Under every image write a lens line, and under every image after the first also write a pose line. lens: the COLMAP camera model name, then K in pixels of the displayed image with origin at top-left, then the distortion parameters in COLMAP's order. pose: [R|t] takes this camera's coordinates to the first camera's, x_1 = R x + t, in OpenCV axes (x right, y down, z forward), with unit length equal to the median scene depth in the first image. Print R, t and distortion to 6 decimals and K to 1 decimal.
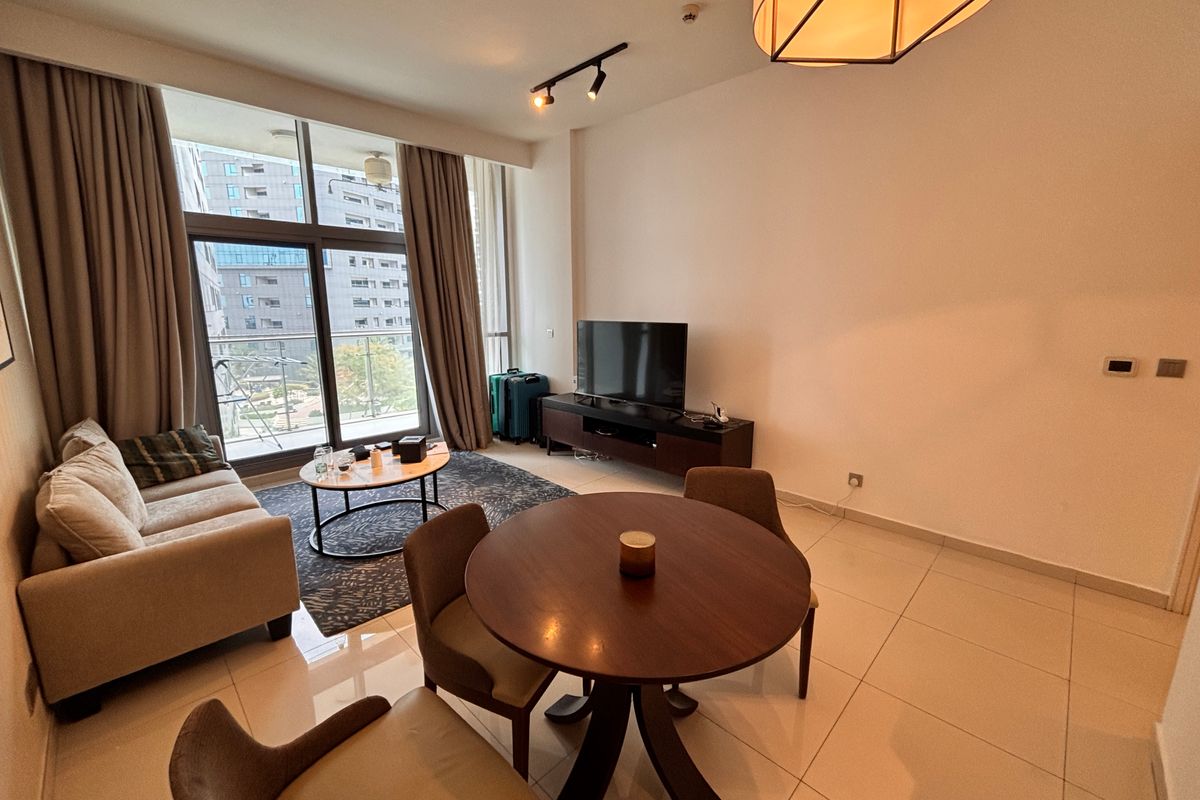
lens RADIAL K [[490.3, 0, 597.6], [0, 490.3, 399.2], [0, 0, 1]] dist [-0.006147, 0.003612]
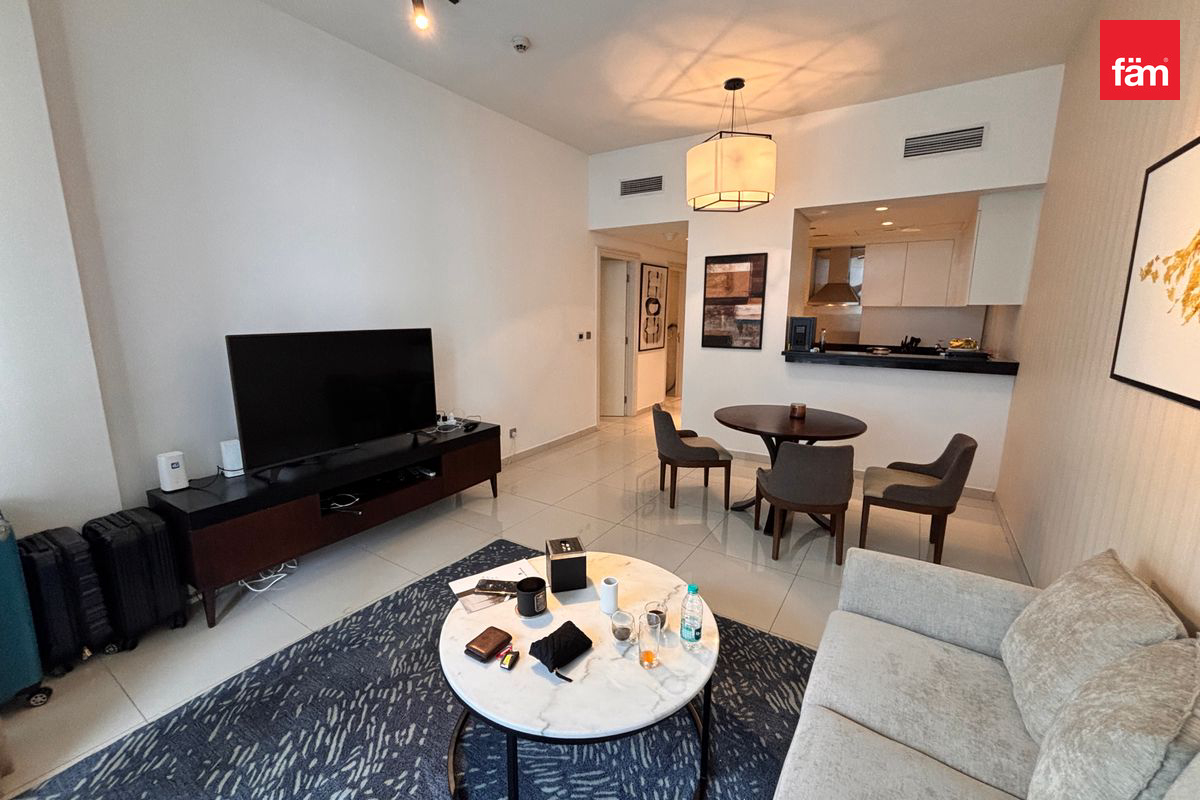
lens RADIAL K [[490.3, 0, 597.6], [0, 490.3, 399.2], [0, 0, 1]] dist [-0.006147, 0.003612]
pose [[-0.203585, -0.171629, 0.963896, -0.710246], [0.183576, 0.960362, 0.209773, -0.149481], [-0.961693, 0.219655, -0.164009, 0.817122]]
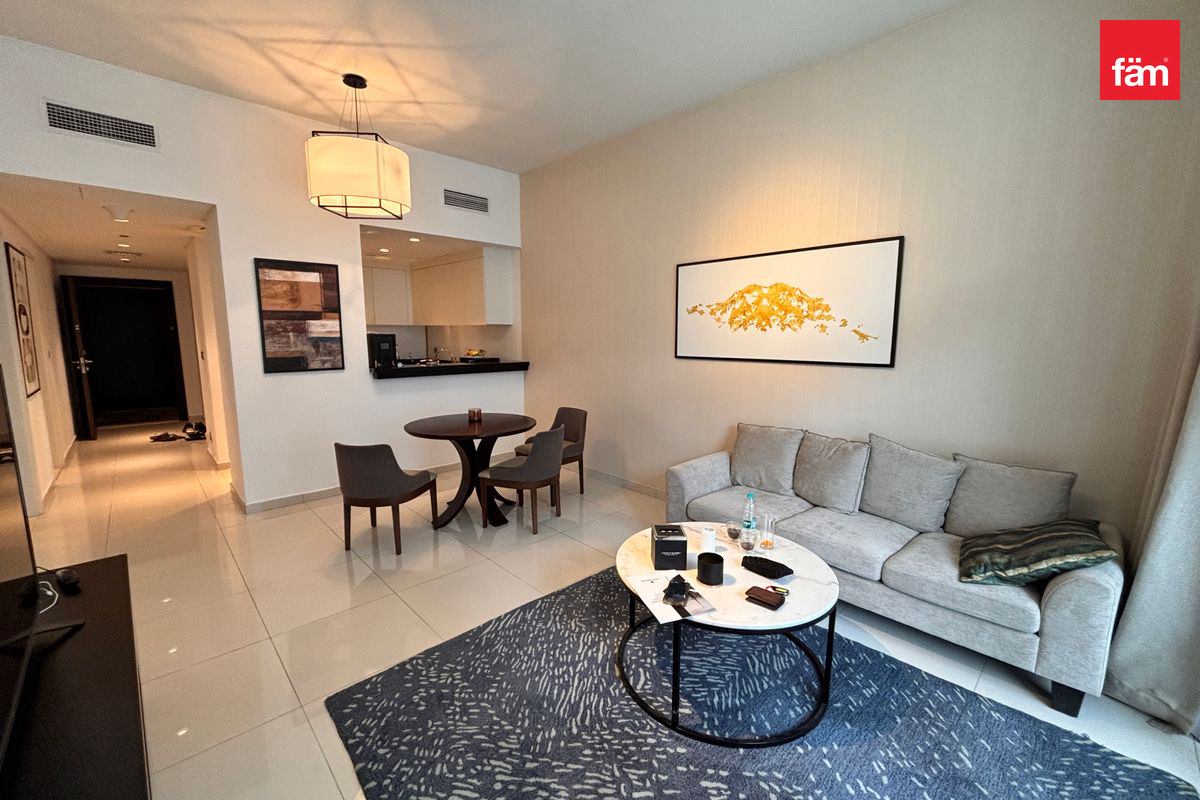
lens RADIAL K [[490.3, 0, 597.6], [0, 490.3, 399.2], [0, 0, 1]] dist [-0.006147, 0.003612]
pose [[-0.999635, -0.001950, 0.026937, -0.235680], [0.006783, 0.947287, 0.320313, -0.222623], [-0.026141, 0.320379, -0.946929, 1.237164]]
